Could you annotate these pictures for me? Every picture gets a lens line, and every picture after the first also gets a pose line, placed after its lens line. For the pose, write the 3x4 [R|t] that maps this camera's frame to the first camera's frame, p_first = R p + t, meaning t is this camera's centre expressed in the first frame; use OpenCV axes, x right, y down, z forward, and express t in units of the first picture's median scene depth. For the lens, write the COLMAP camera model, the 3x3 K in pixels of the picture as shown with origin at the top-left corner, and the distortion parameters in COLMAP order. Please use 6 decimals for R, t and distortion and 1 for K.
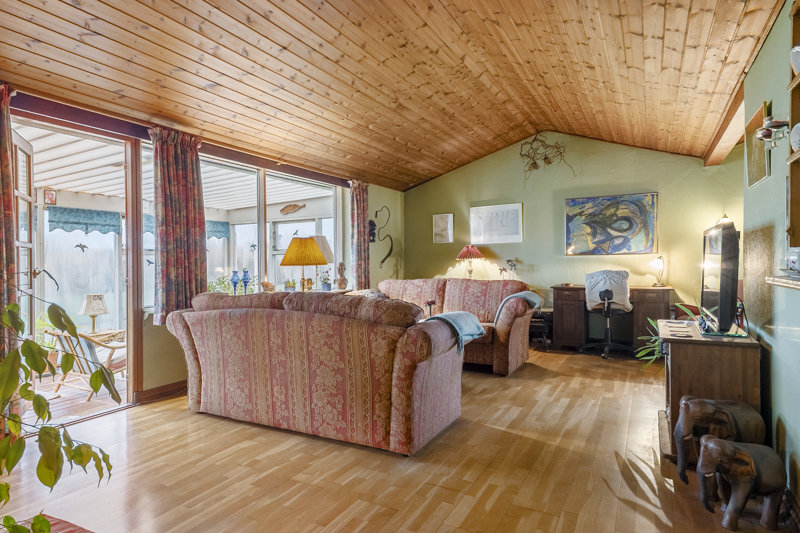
lens RADIAL K [[443.4, 0, 400.0], [0, 443.4, 266.5], [0, 0, 1]] dist [0.000986, 0.000151]
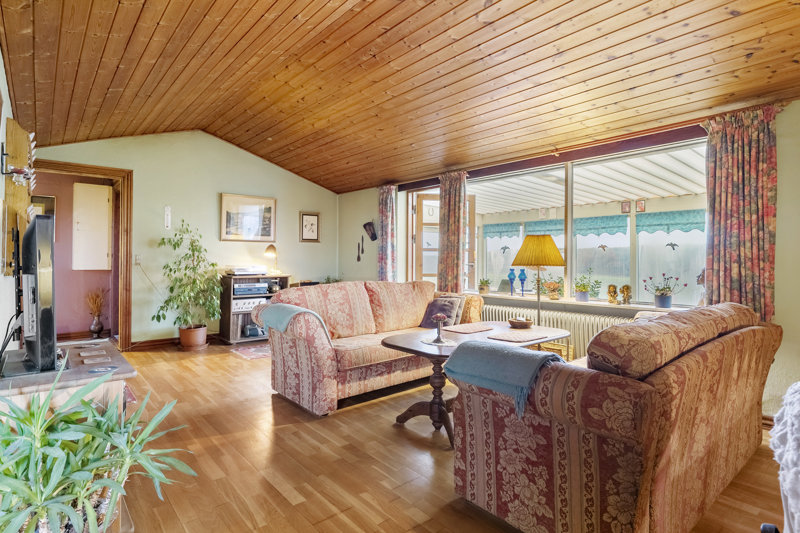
lens RADIAL K [[410.6, 0, 400.0], [0, 410.6, 266.5], [0, 0, 1]] dist [-0.000038, -0.000040]
pose [[-0.330489, 0.022142, -0.943550, 0.465308], [-0.000187, 0.999723, 0.023525, -0.017635], [0.943810, 0.007951, -0.330394, 0.721493]]
